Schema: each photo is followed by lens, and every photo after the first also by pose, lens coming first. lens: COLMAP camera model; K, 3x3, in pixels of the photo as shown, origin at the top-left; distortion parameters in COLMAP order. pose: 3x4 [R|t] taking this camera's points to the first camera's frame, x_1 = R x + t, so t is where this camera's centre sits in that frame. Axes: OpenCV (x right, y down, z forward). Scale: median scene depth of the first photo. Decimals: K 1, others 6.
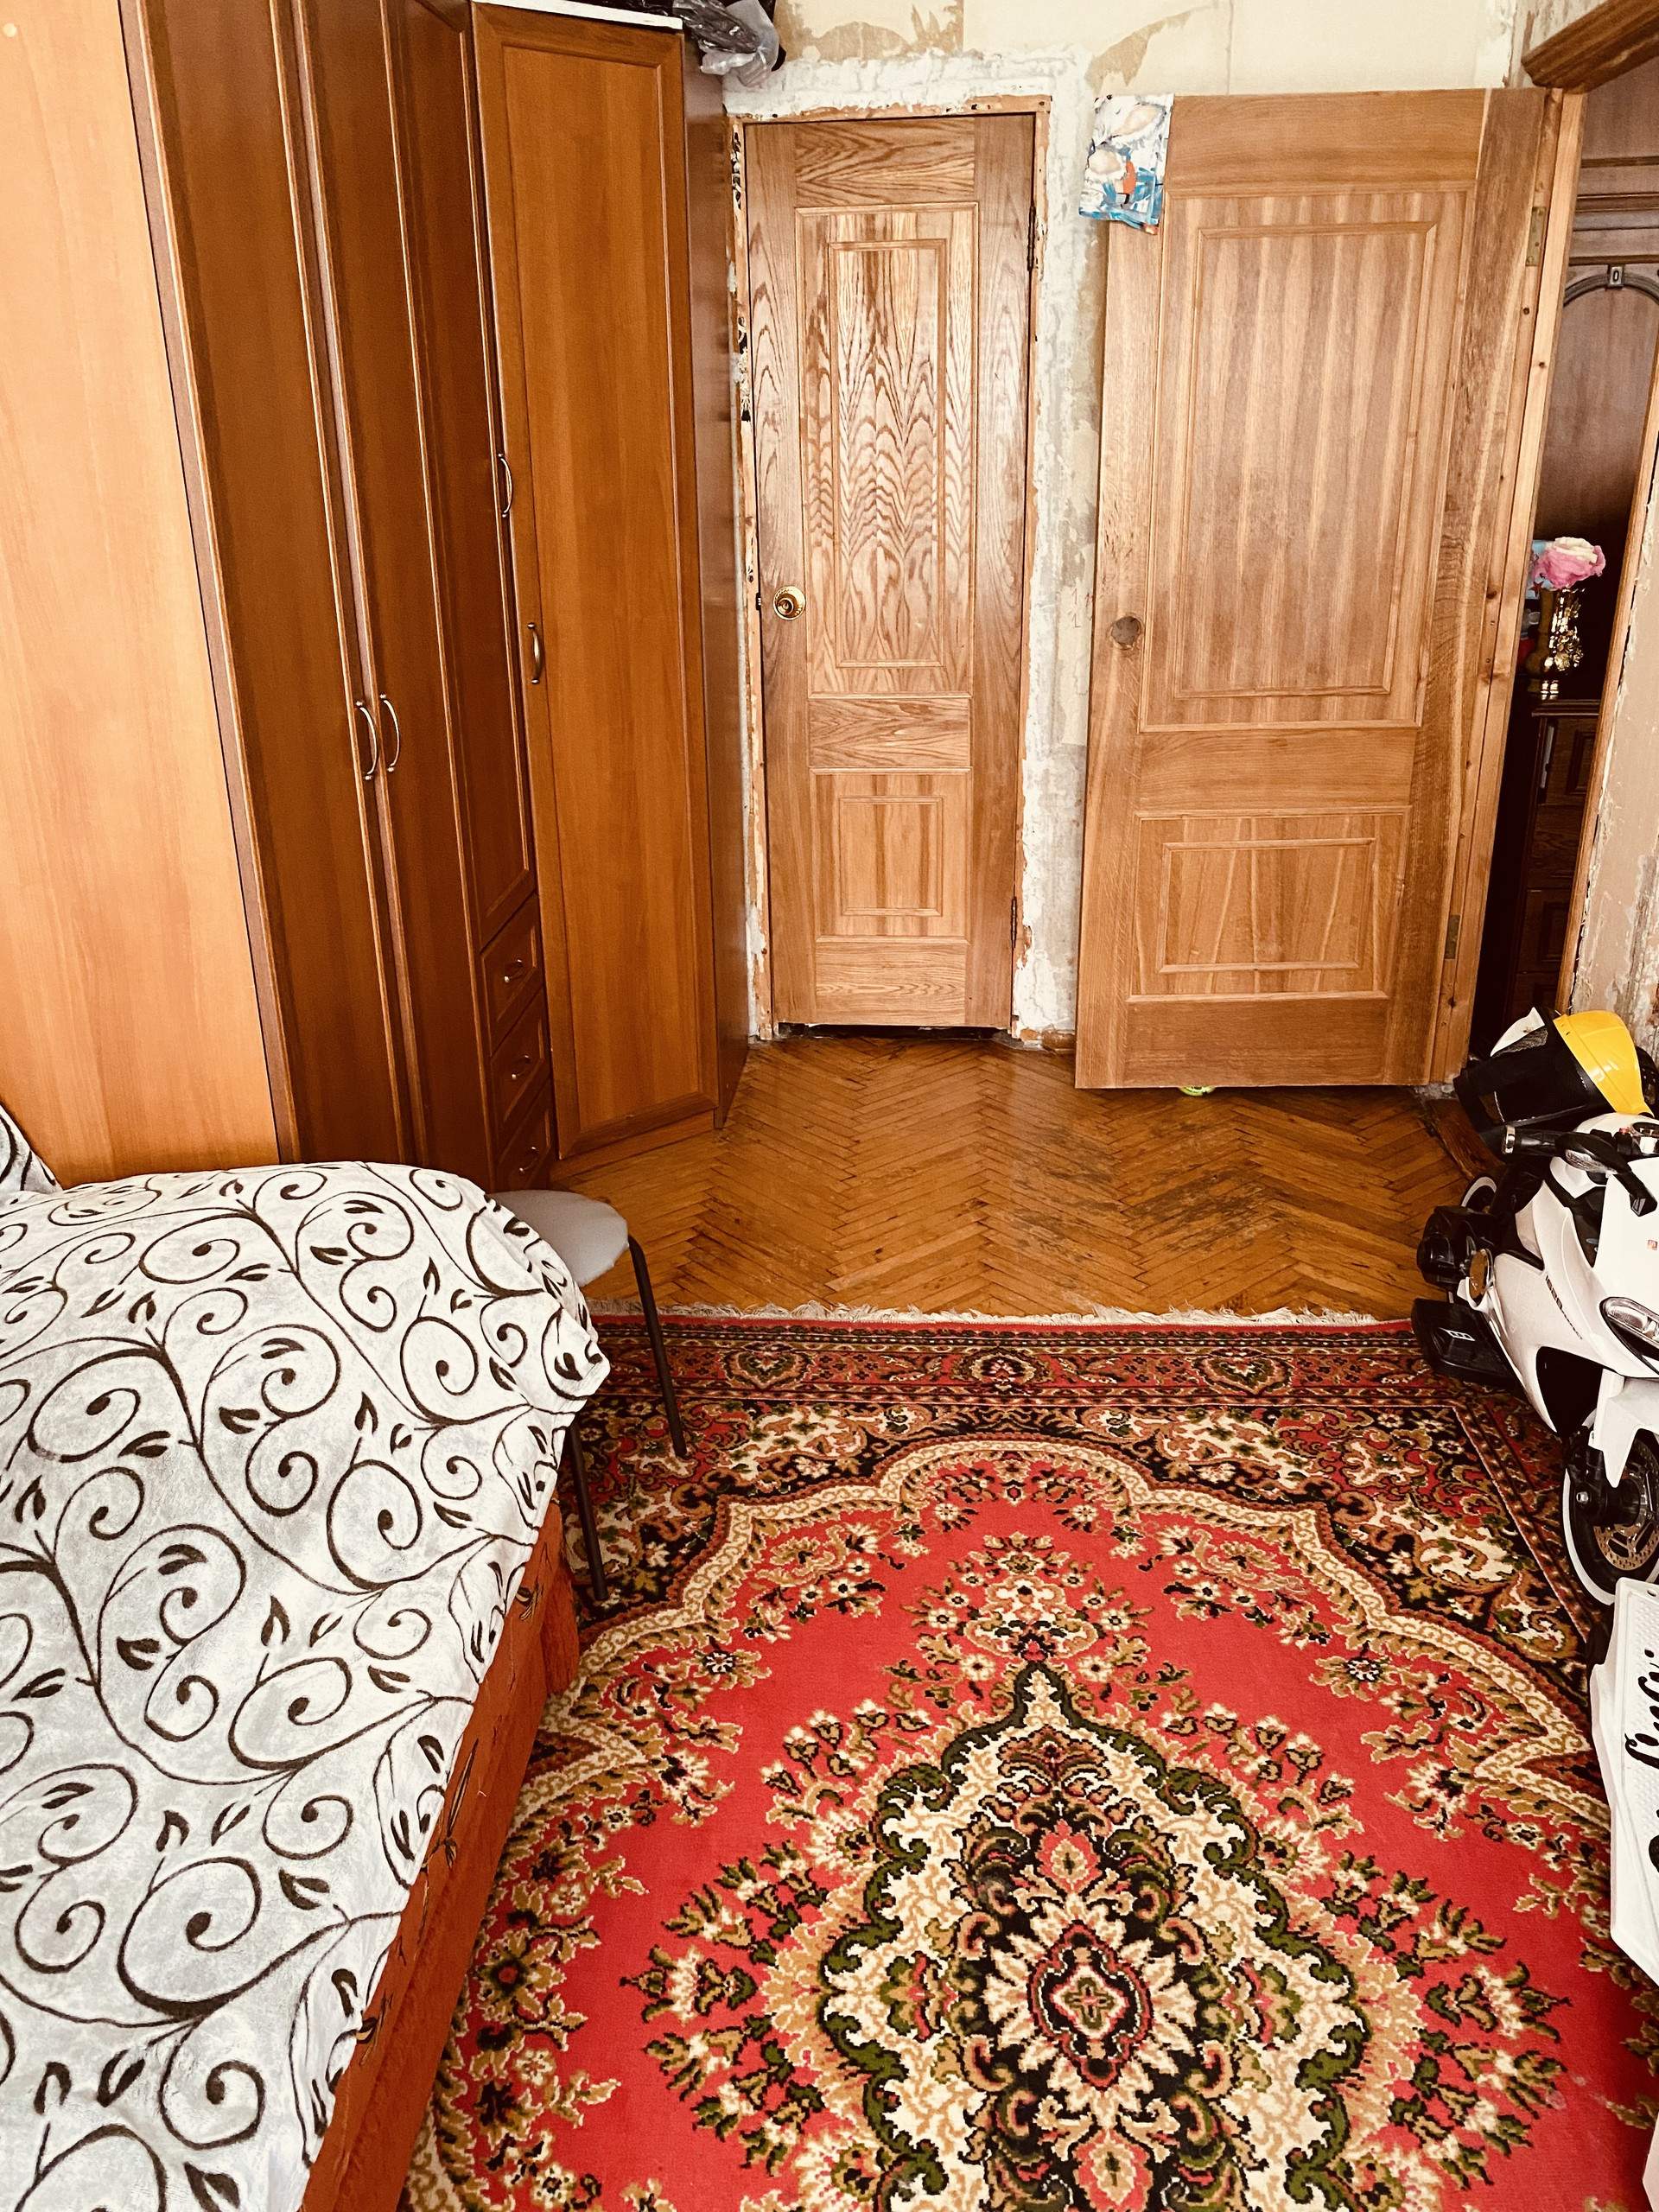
lens RADIAL K [[1673.9, 0, 830.6], [0, 1673.9, 1104.4], [0, 0, 1]] dist [-0.008165, -0.007563]
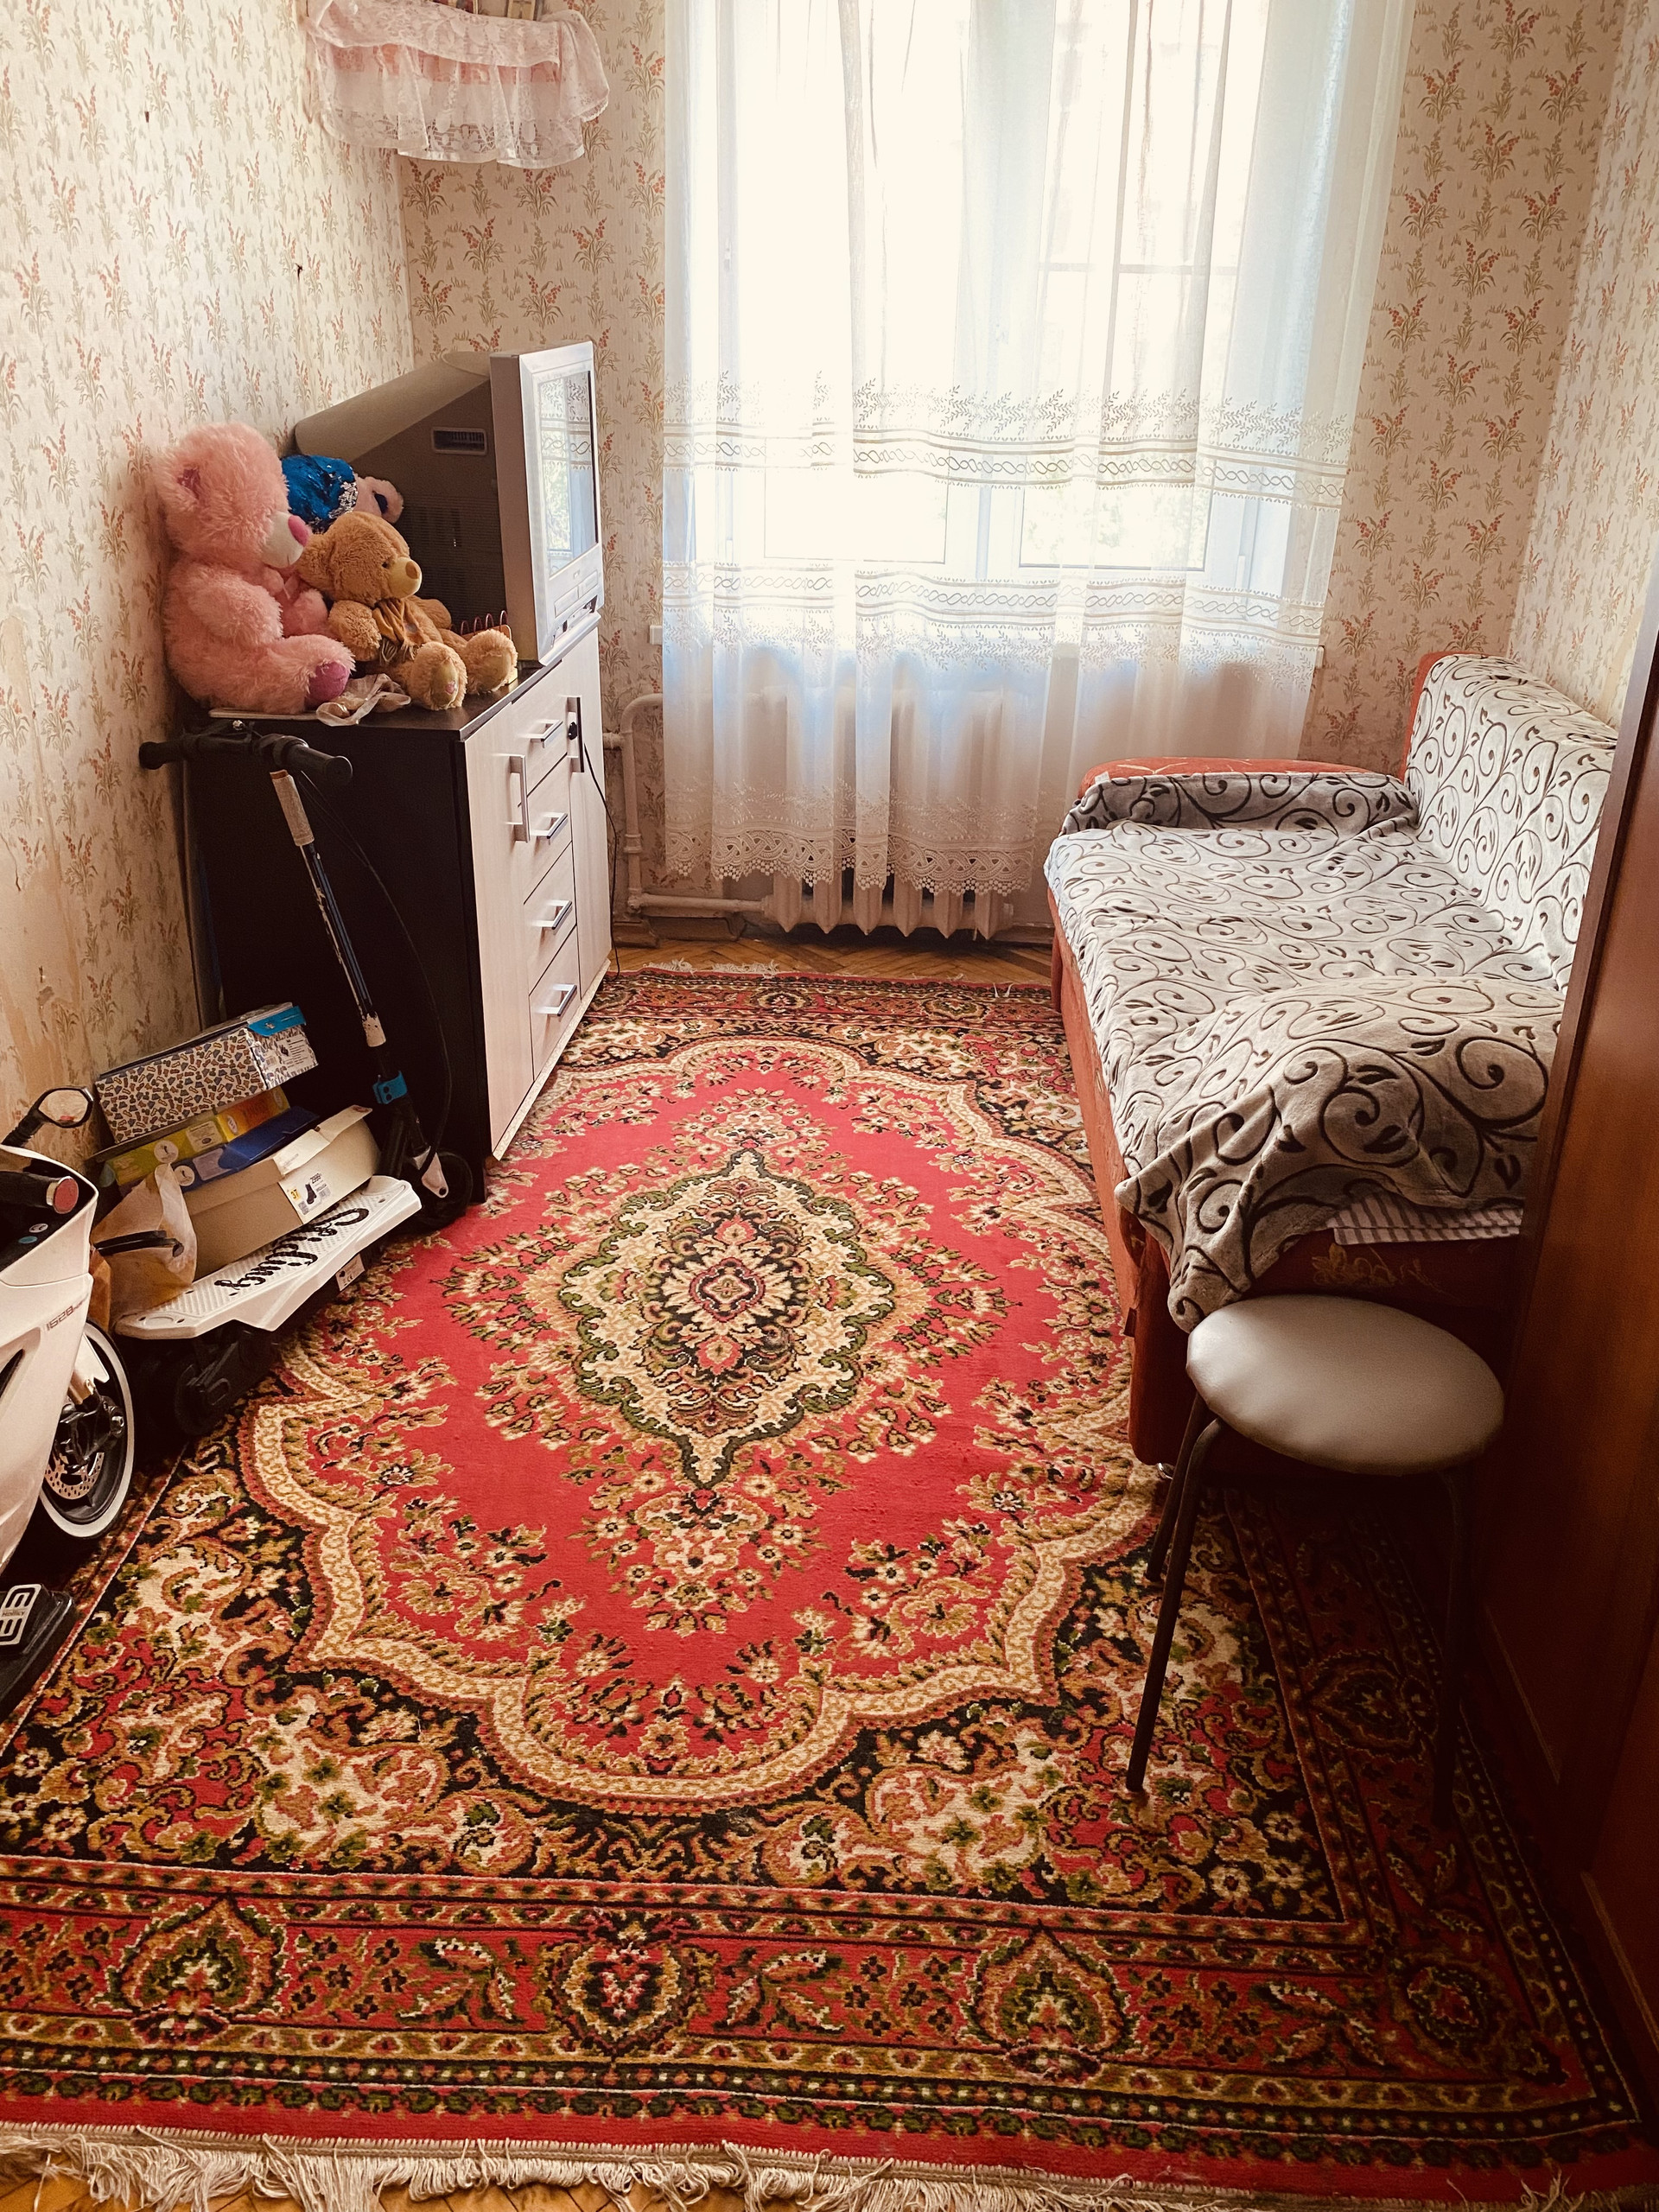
lens RADIAL K [[1673.9, 0, 831.5], [0, 1673.9, 1104.5], [0, 0, 1]] dist [-0.008165, -0.007563]
pose [[-0.999992, -0.002062, -0.003558, 0.046833], [-0.004006, 0.683892, 0.729573, -0.590004], [0.000929, 0.729581, -0.683894, 1.528230]]
